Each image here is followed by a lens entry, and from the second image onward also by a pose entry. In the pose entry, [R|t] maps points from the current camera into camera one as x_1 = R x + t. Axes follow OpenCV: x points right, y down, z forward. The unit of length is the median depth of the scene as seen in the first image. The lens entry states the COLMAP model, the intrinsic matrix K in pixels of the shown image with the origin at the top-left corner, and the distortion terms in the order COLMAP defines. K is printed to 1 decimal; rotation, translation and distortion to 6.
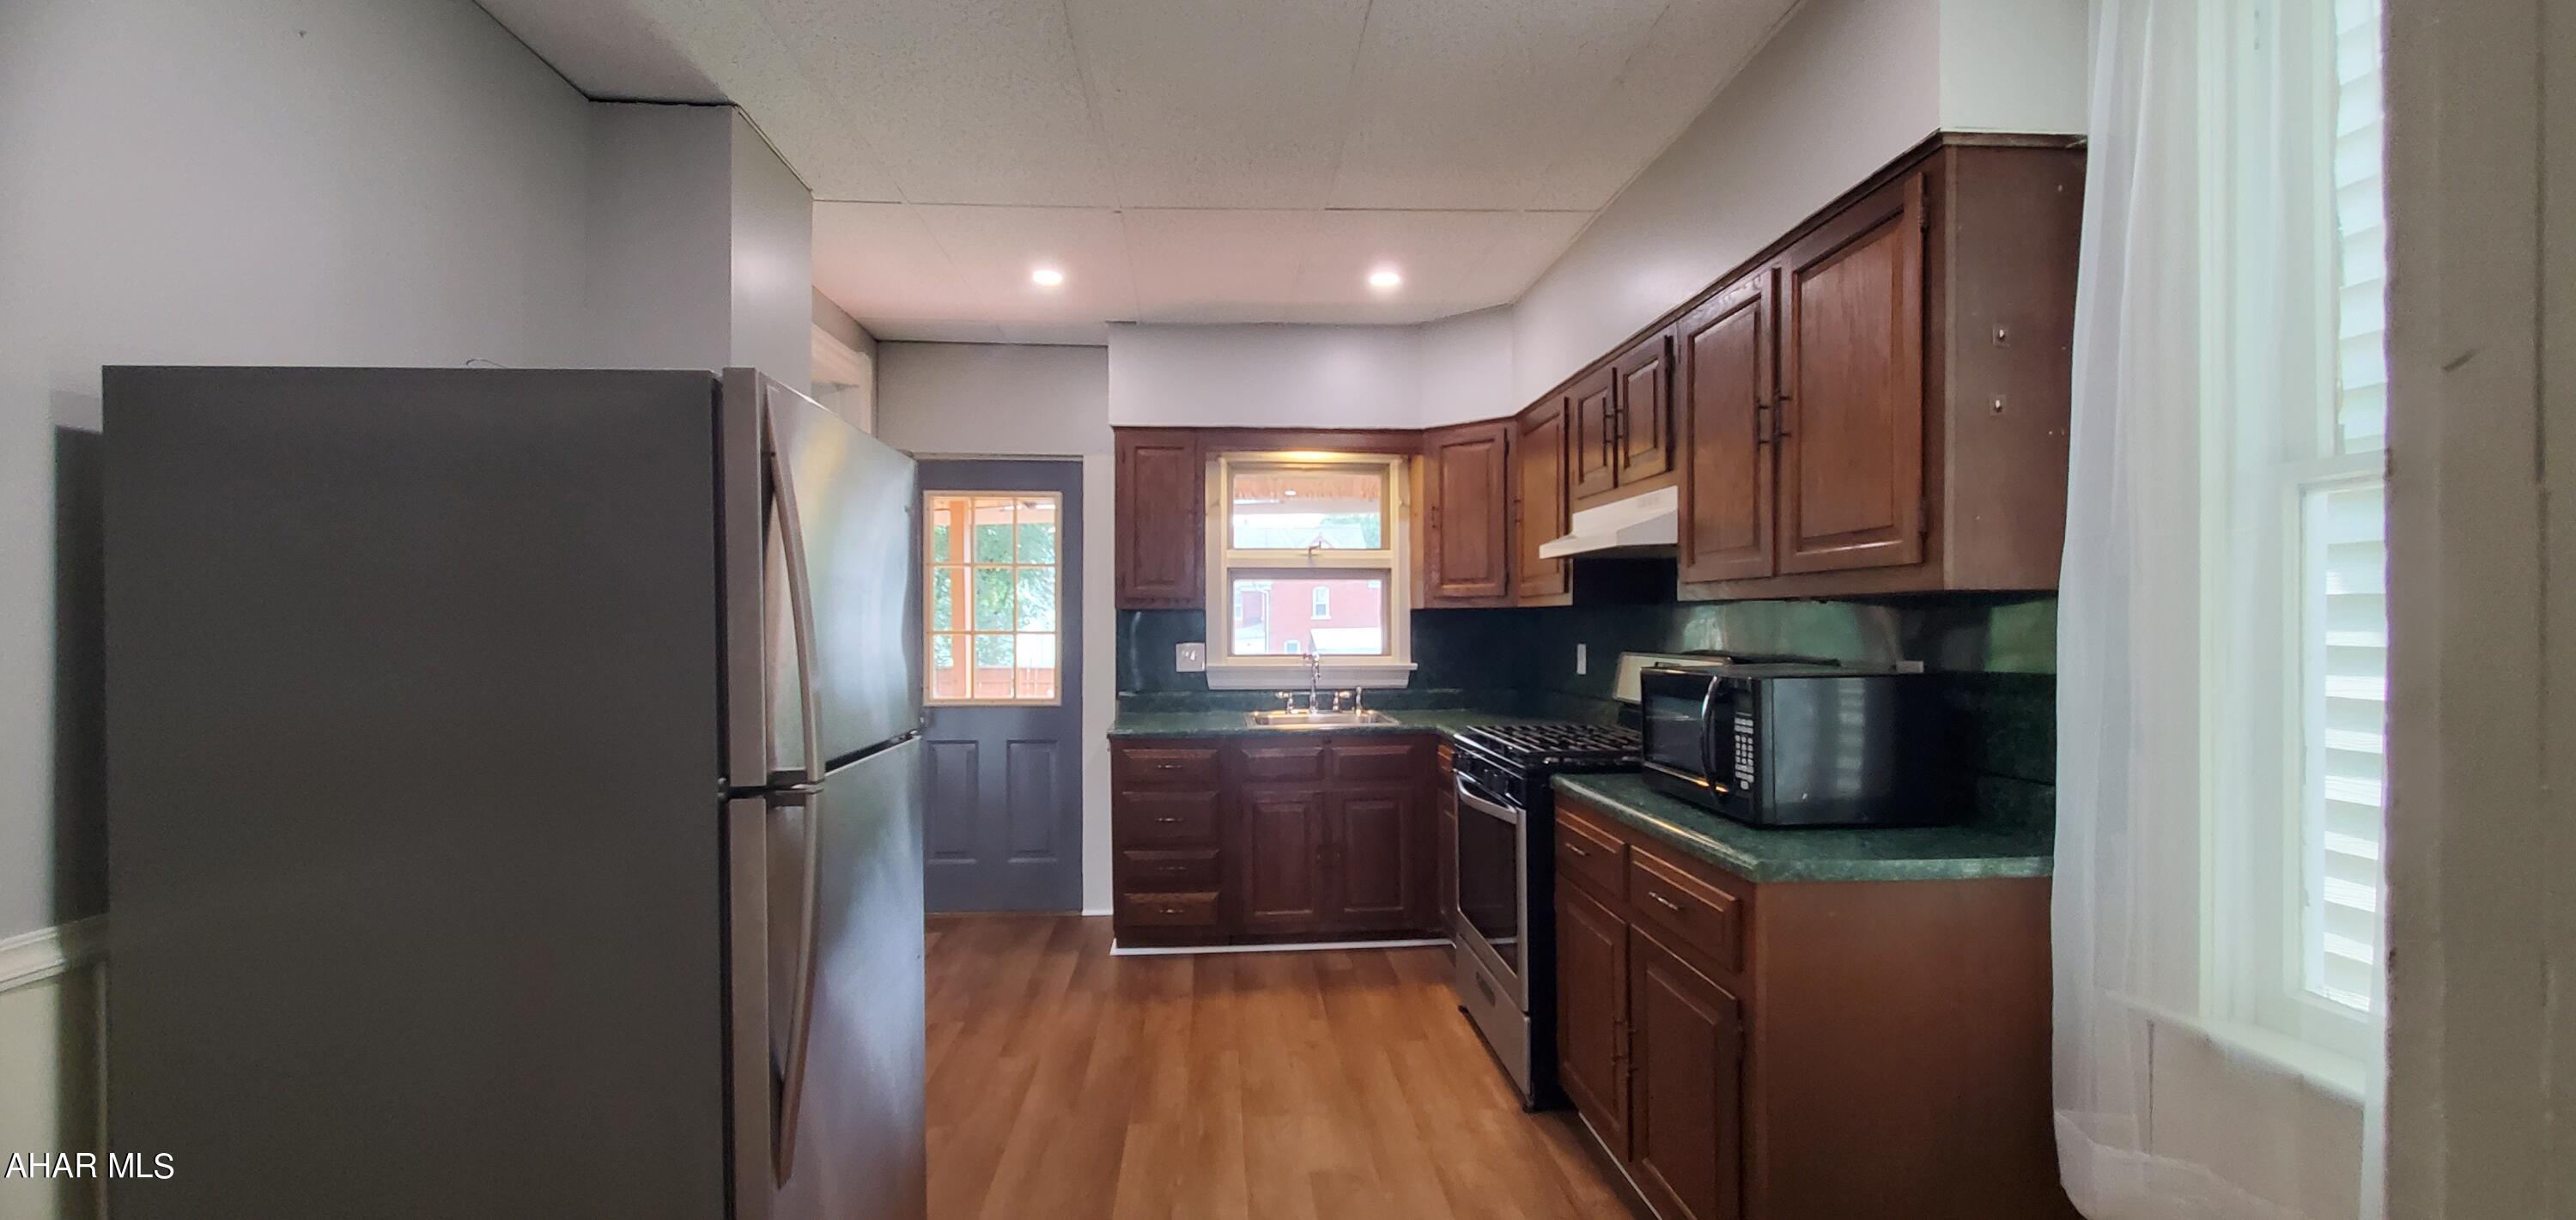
lens RADIAL K [[1031.1, 0, 1295.5], [0, 1031.1, 649.9], [0, 0, 1]] dist [0.001629, -0.000126]
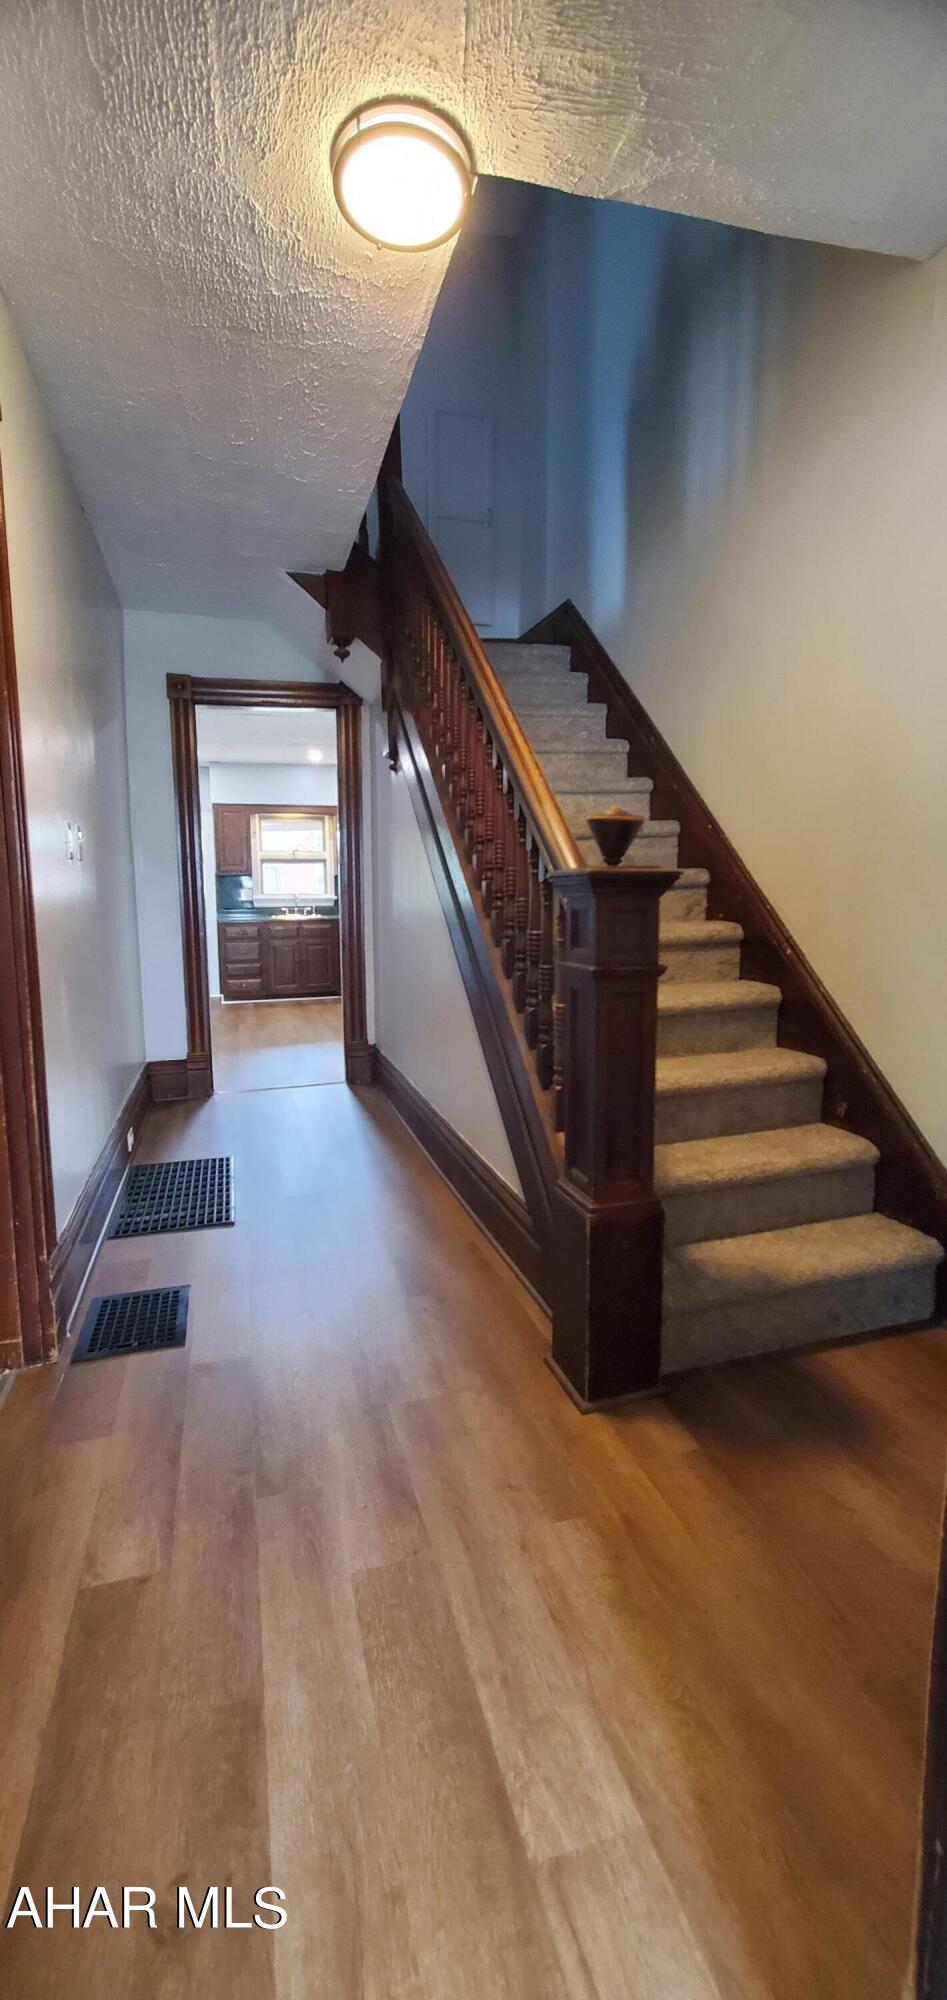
lens RADIAL K [[800.6, 0, 465.0], [0, 800.6, 1007.4], [0, 0, 1]] dist [0.001629, -0.000126]
pose [[0.984111, -0.031257, 0.174780, 0.113506], [0.012199, 0.993959, 0.109071, 0.113830], [-0.177134, -0.105205, 0.978548, -1.610820]]
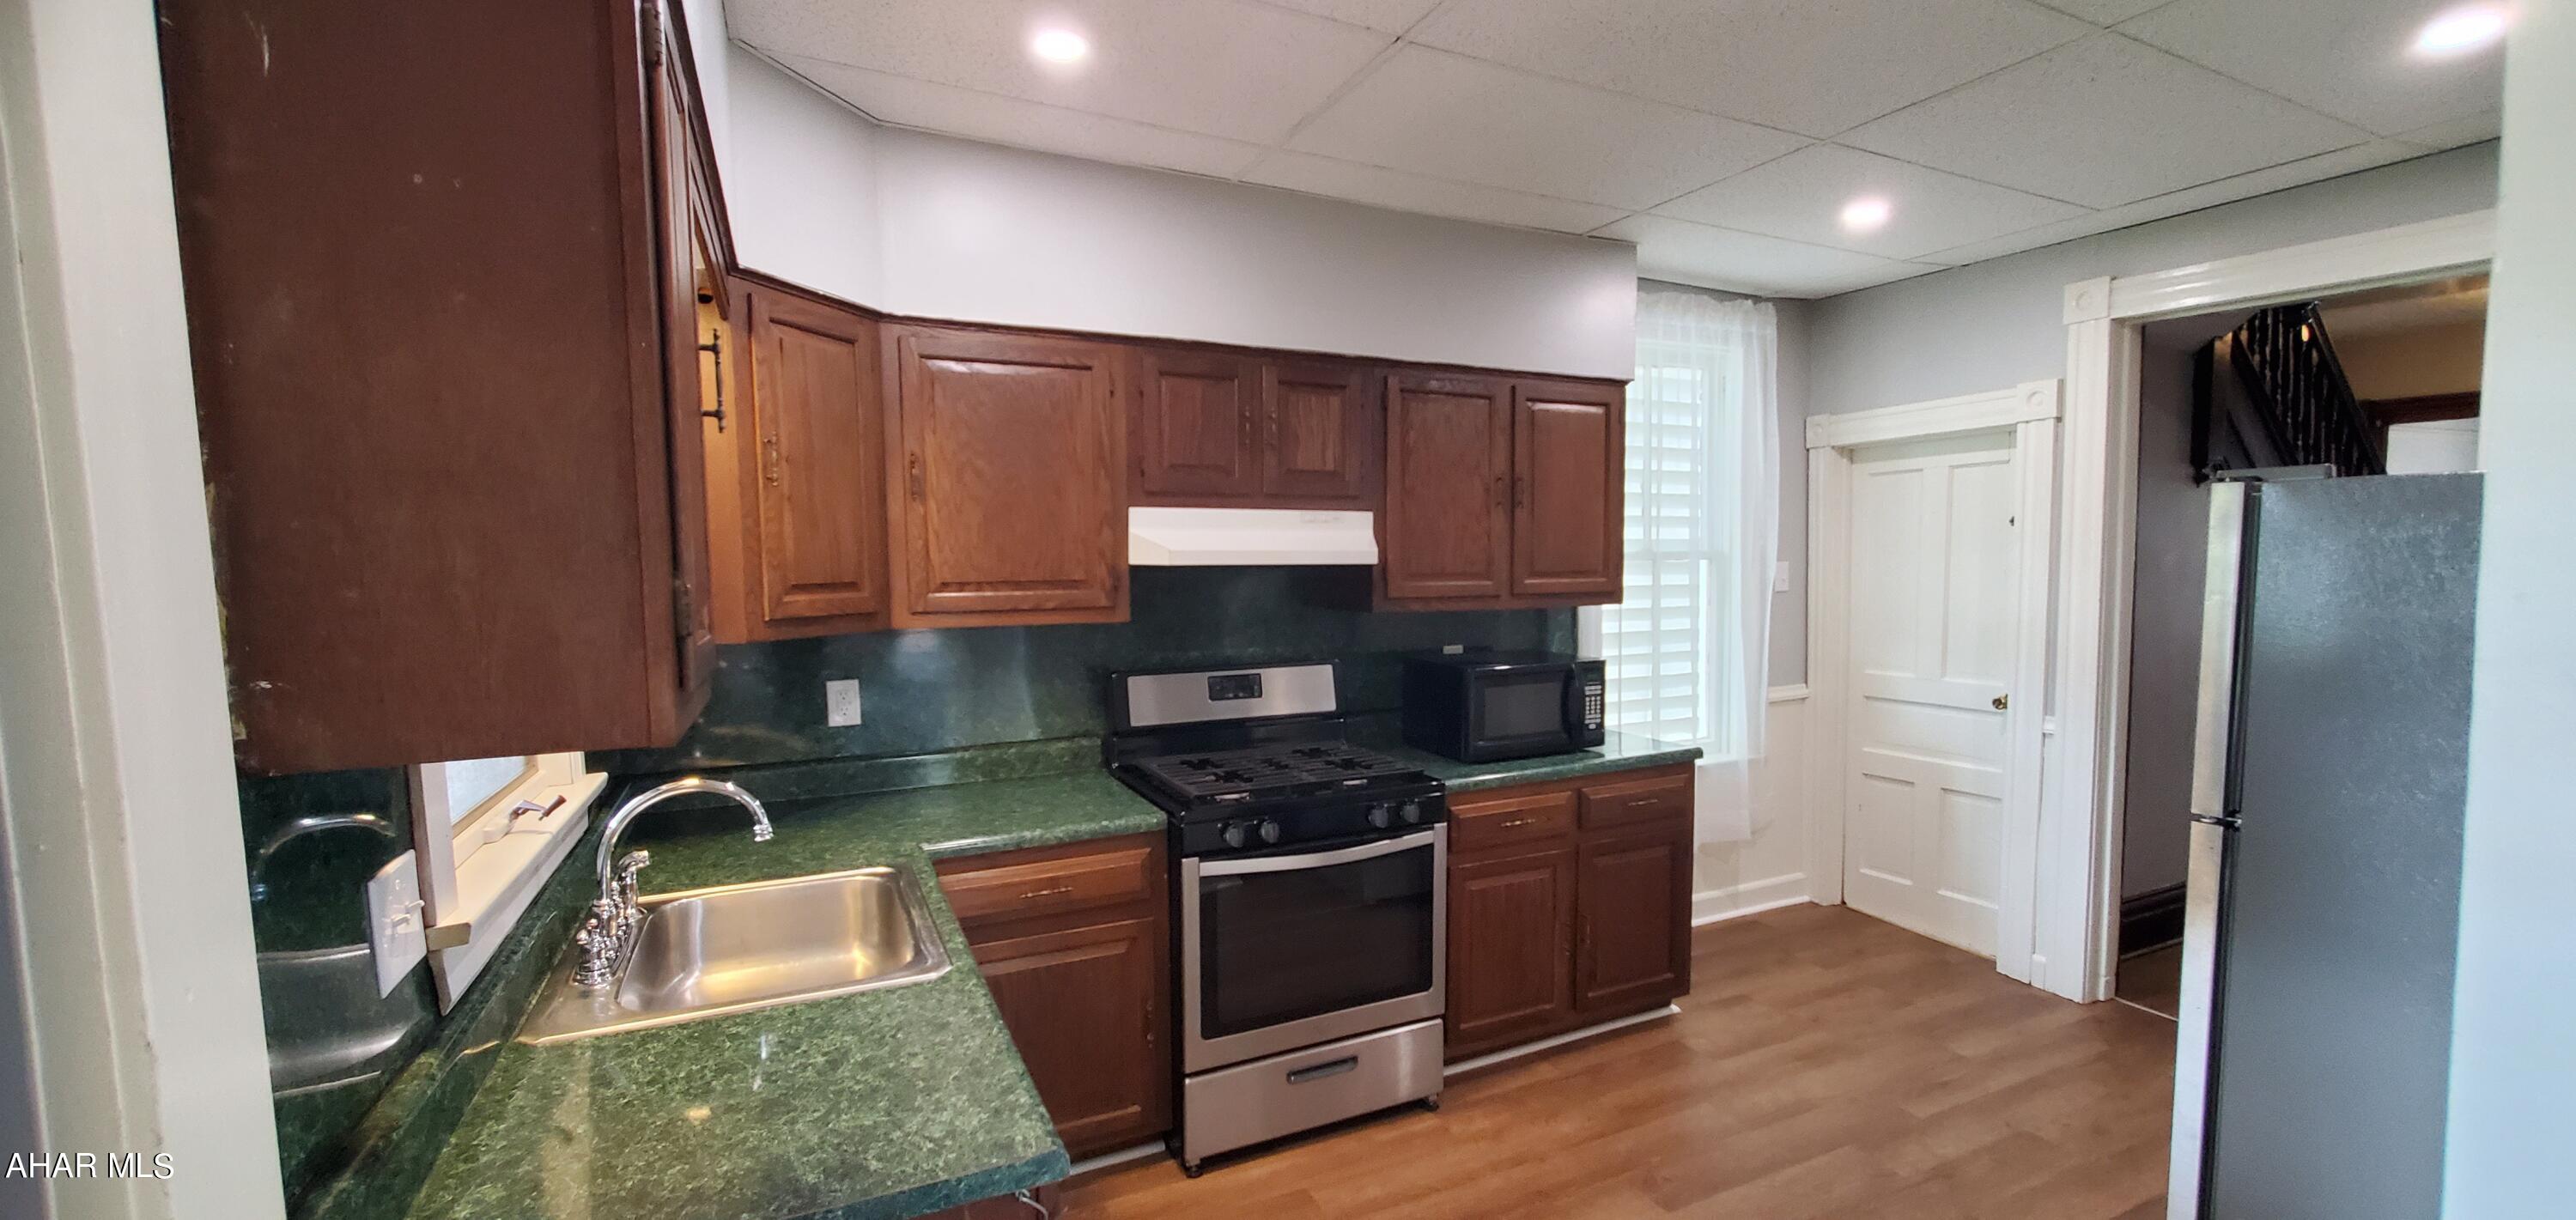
lens RADIAL K [[1031.1, 0, 1294.7], [0, 1031.1, 620.6], [0, 0, 1]] dist [0.001629, -0.000126]
pose [[-0.351873, -0.061336, 0.934036, -0.578514], [0.033738, 0.996371, 0.078140, -0.111155], [-0.935439, 0.059008, -0.348527, 1.275984]]
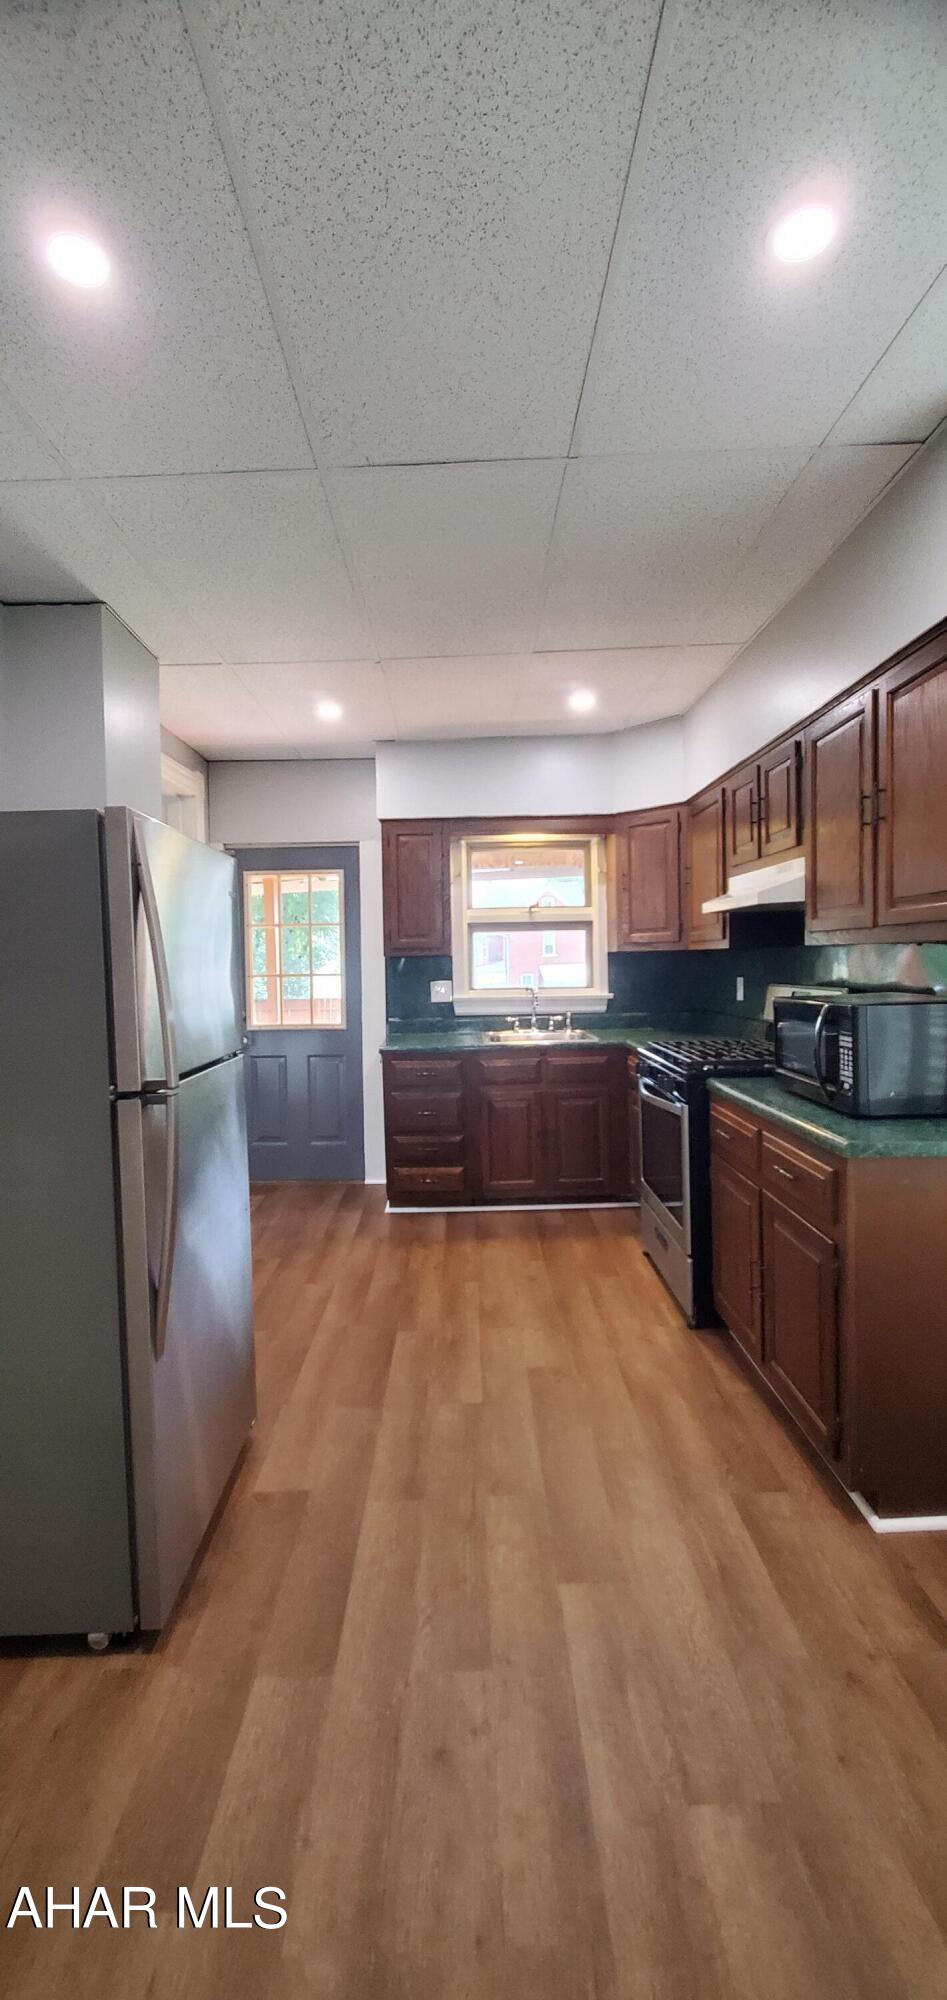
lens RADIAL K [[800.6, 0, 463.0], [0, 800.6, 1004.8], [0, 0, 1]] dist [0.001629, -0.000126]
pose [[0.996399, -0.014328, -0.083568, 0.019084], [0.016734, 0.999463, 0.028163, -0.006893], [0.083120, -0.029460, 0.996104, -0.043505]]
